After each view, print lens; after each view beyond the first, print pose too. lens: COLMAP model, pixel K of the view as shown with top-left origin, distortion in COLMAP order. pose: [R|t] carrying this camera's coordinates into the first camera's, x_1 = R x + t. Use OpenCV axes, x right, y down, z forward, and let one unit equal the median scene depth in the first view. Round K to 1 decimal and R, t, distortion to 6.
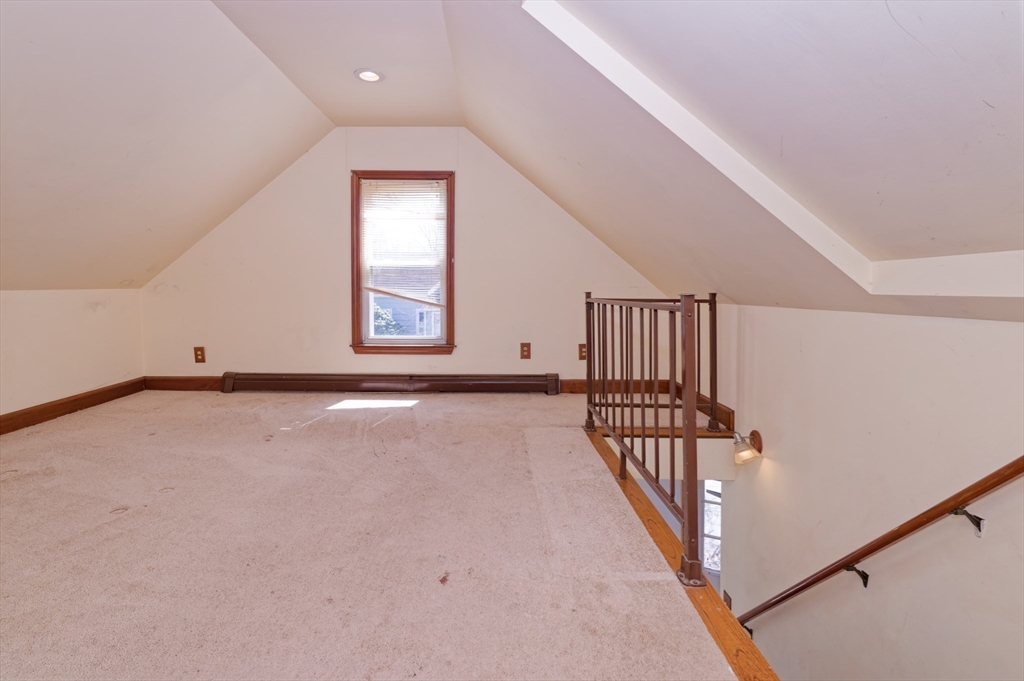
lens RADIAL K [[449.4, 0, 494.9], [0, 449.4, 294.7], [0, 0, 1]] dist [-0.000273, -0.000283]
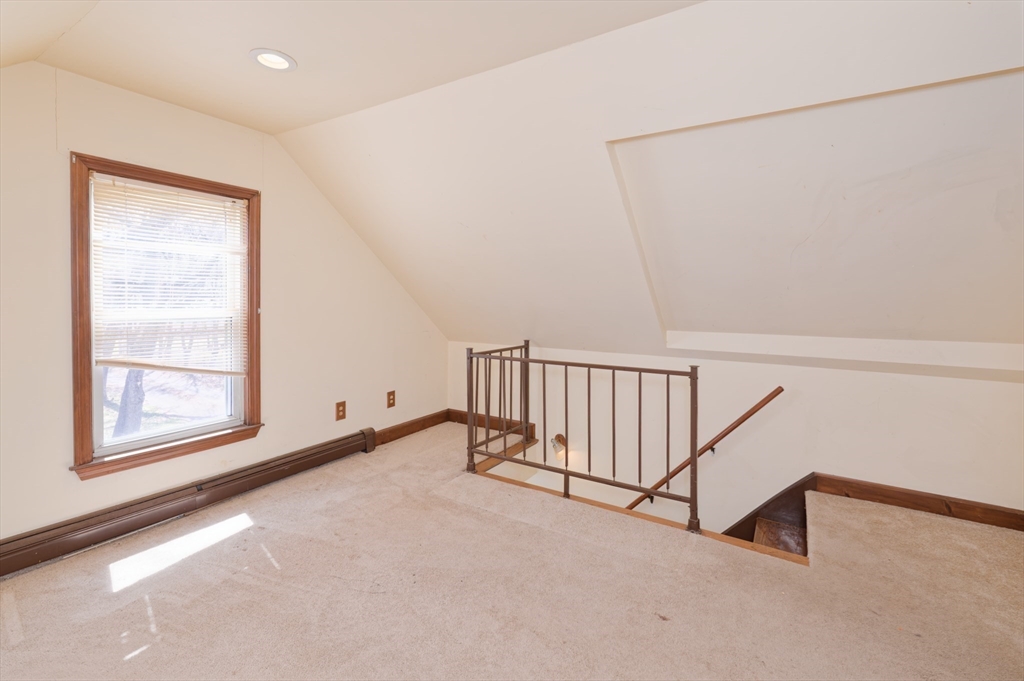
lens RADIAL K [[443.9, 0, 515.8], [0, 443.9, 308.5], [0, 0, 1]] dist [0.000992, 0.000149]
pose [[0.531683, -0.018067, 0.846751, -0.492128], [0.003514, 0.999811, 0.019126, -0.093285], [-0.846936, -0.007193, 0.531646, 0.248045]]
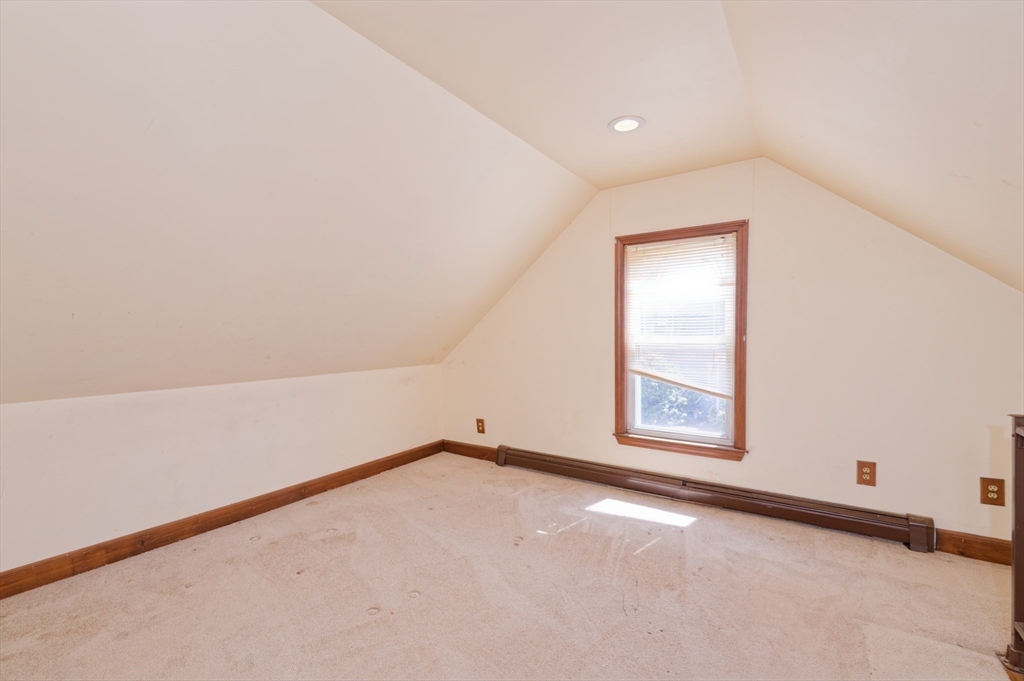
lens RADIAL K [[440.4, 0, 502.8], [0, 440.4, 349.4], [0, 0, 1]] dist [-0.002852, -0.000747]
pose [[0.817313, 0.010563, -0.576098, 0.000842], [0.000866, 0.999808, 0.019560, -0.073231], [0.576194, -0.016486, 0.817147, 0.161407]]
